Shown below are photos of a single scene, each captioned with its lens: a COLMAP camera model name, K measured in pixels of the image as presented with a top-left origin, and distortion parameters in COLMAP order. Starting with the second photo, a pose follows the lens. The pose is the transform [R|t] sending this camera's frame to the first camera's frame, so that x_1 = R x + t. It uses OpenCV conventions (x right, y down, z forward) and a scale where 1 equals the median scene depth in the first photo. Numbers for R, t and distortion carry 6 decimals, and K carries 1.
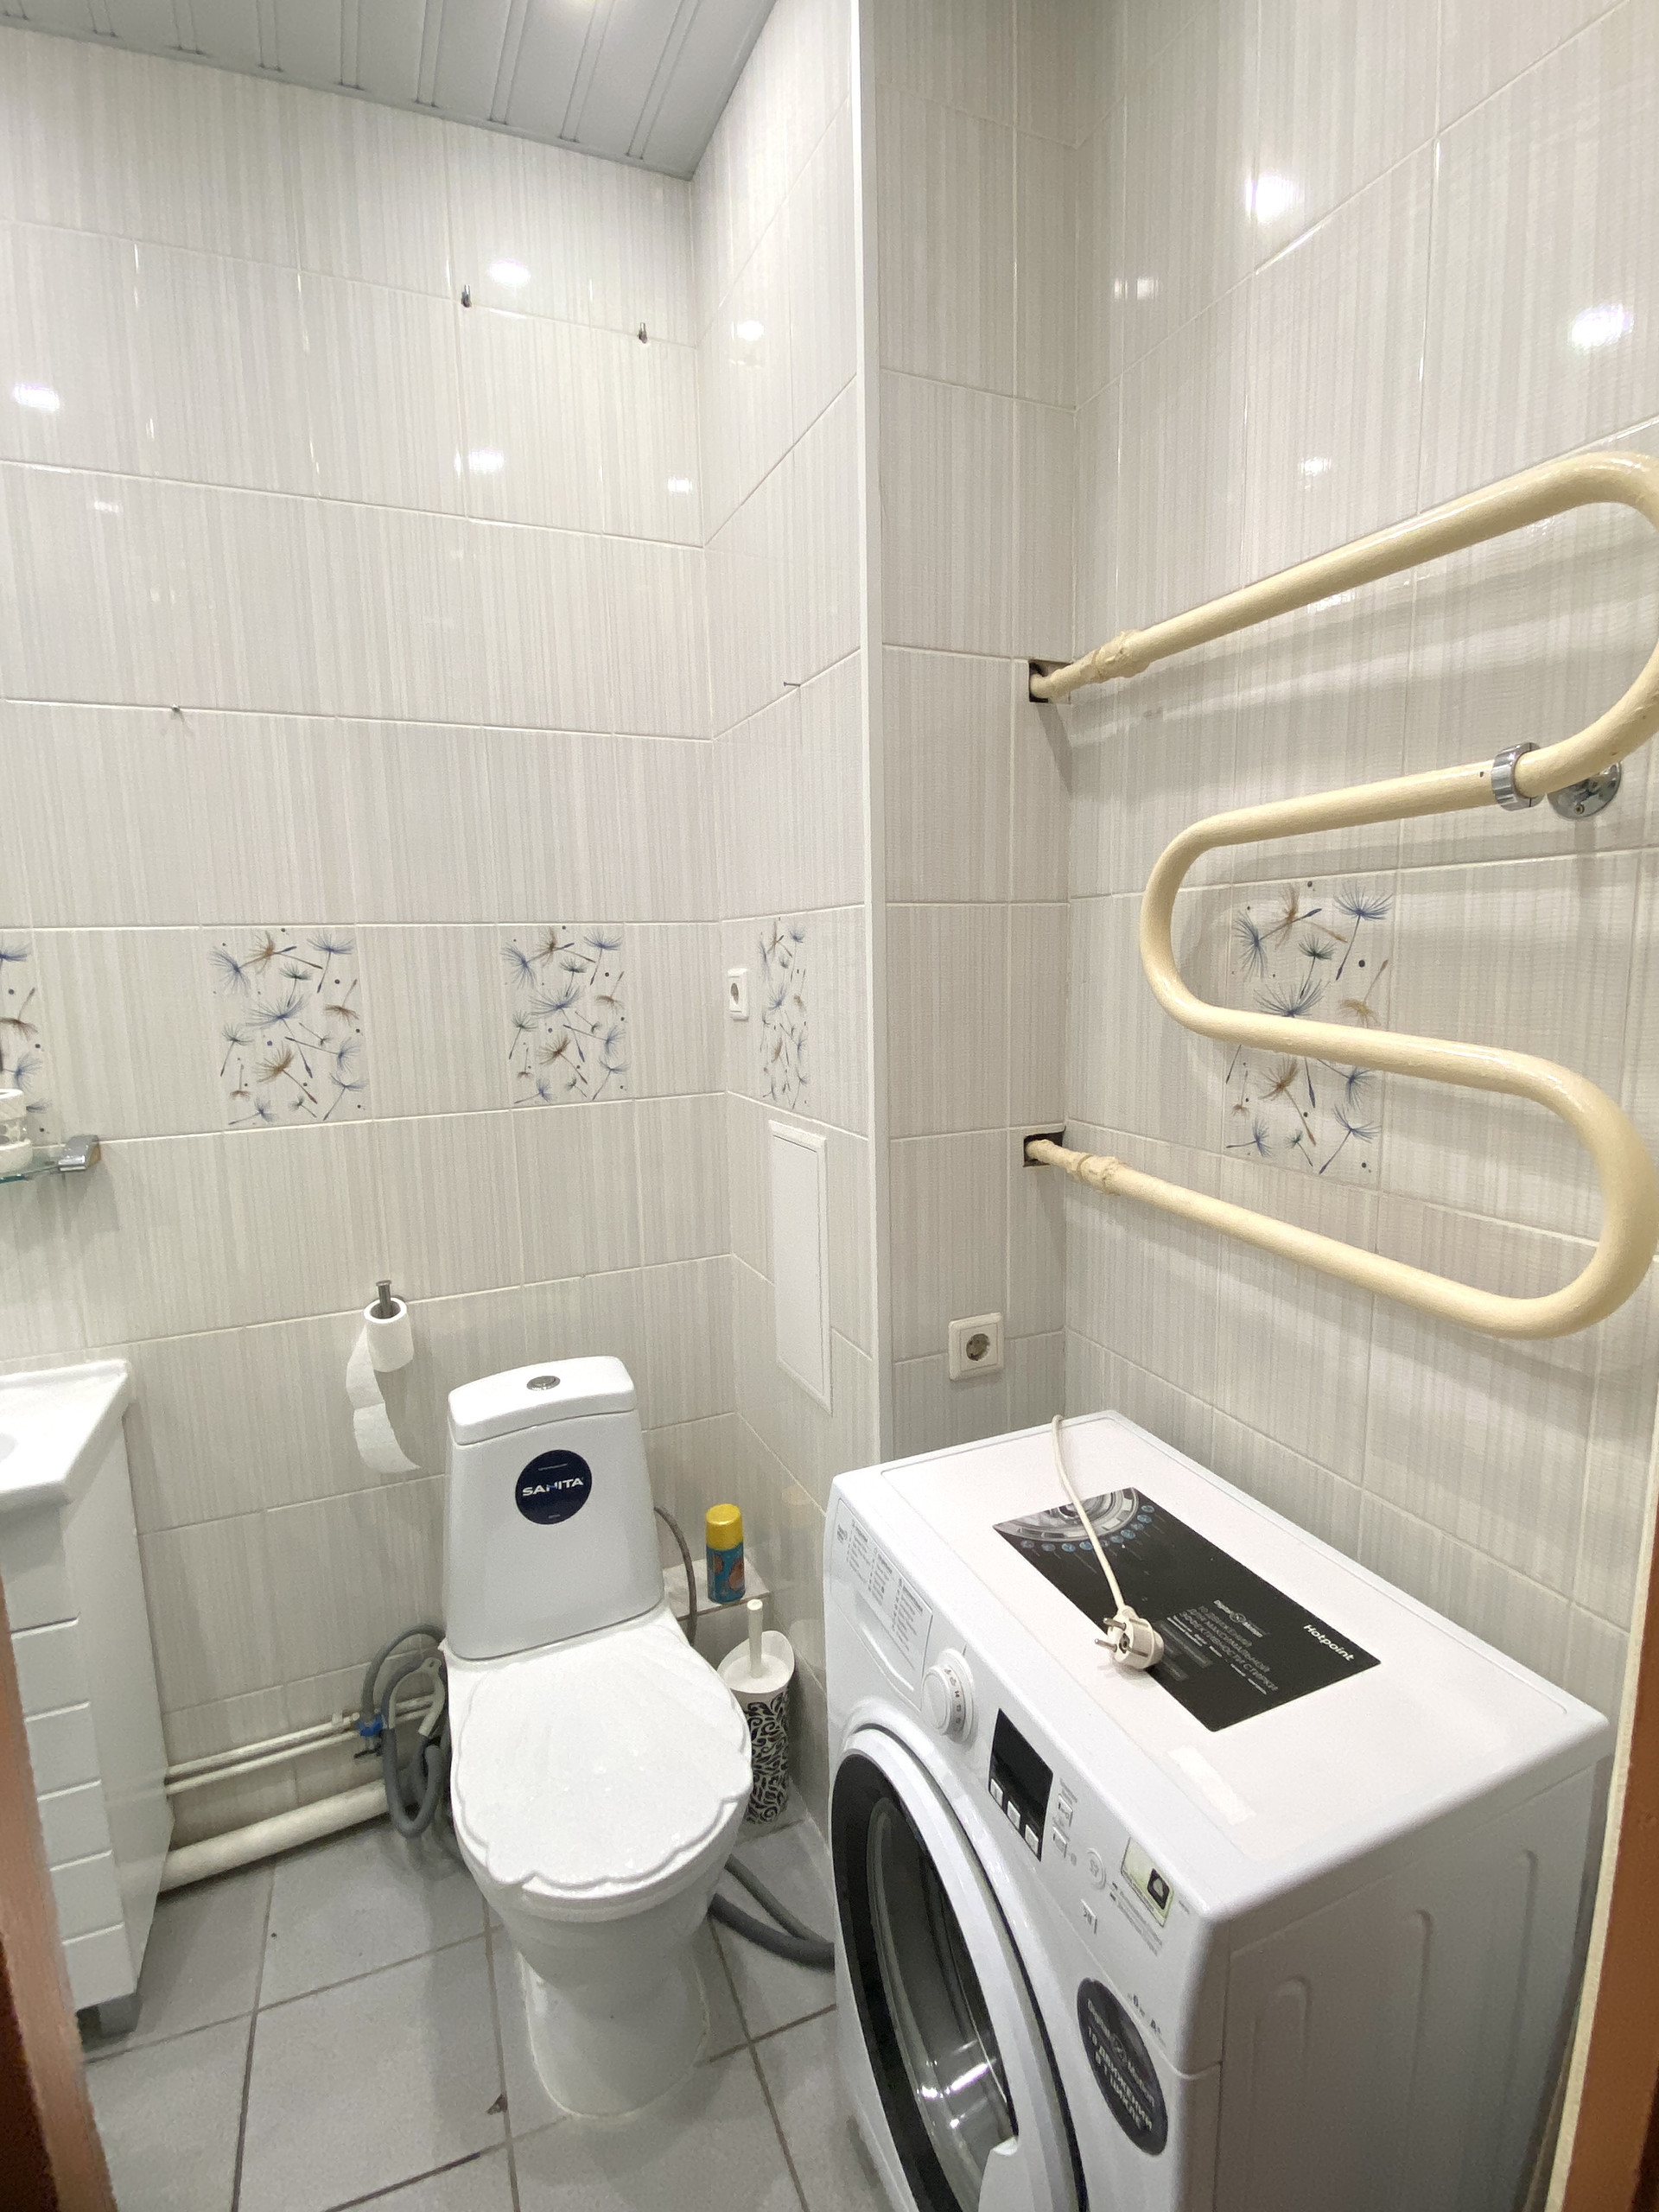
lens RADIAL K [[1030.6, 0, 829.5], [0, 1030.6, 1106.0], [0, 0, 1]] dist [0.000243, -0.000382]
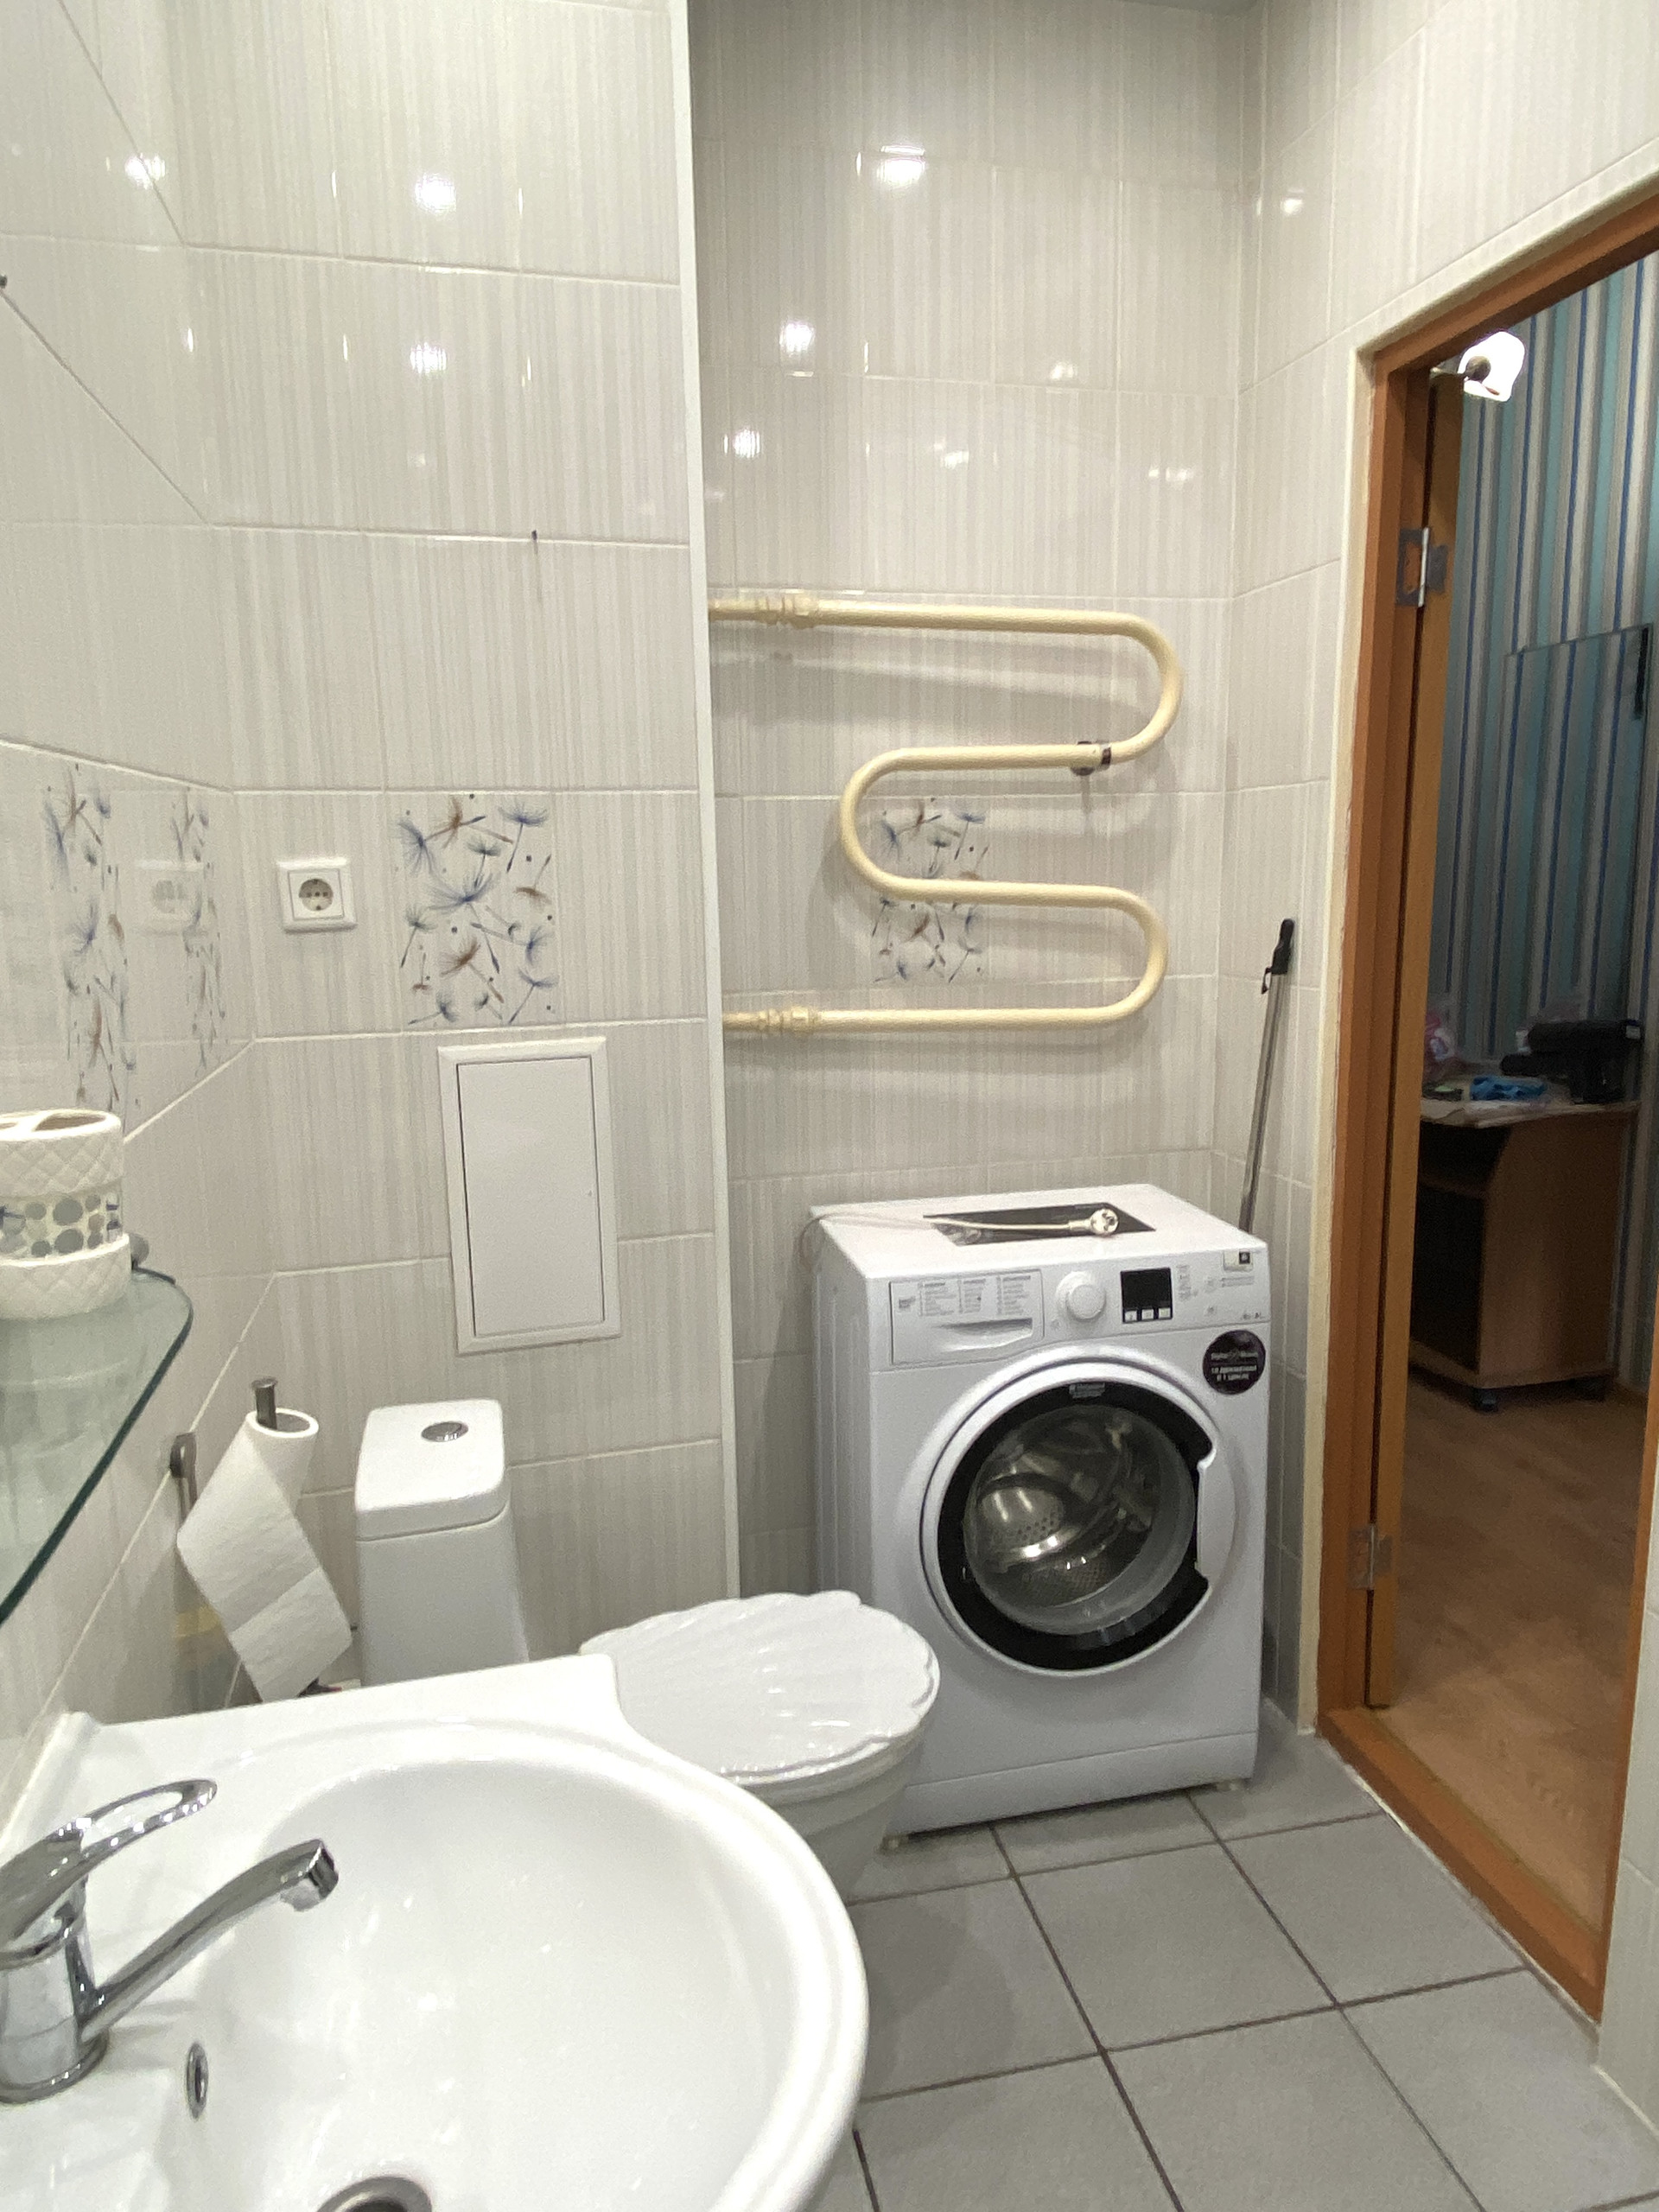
lens RADIAL K [[1434.4, 0, 829.5], [0, 1434.4, 1106.0], [0, 0, 1]] dist [0.129786, 0.000681]
pose [[0.178227, -0.150837, 0.972360, -1.748587], [0.161652, 0.979243, 0.122275, -0.048519], [-0.970620, 0.135391, 0.198911, 0.751165]]
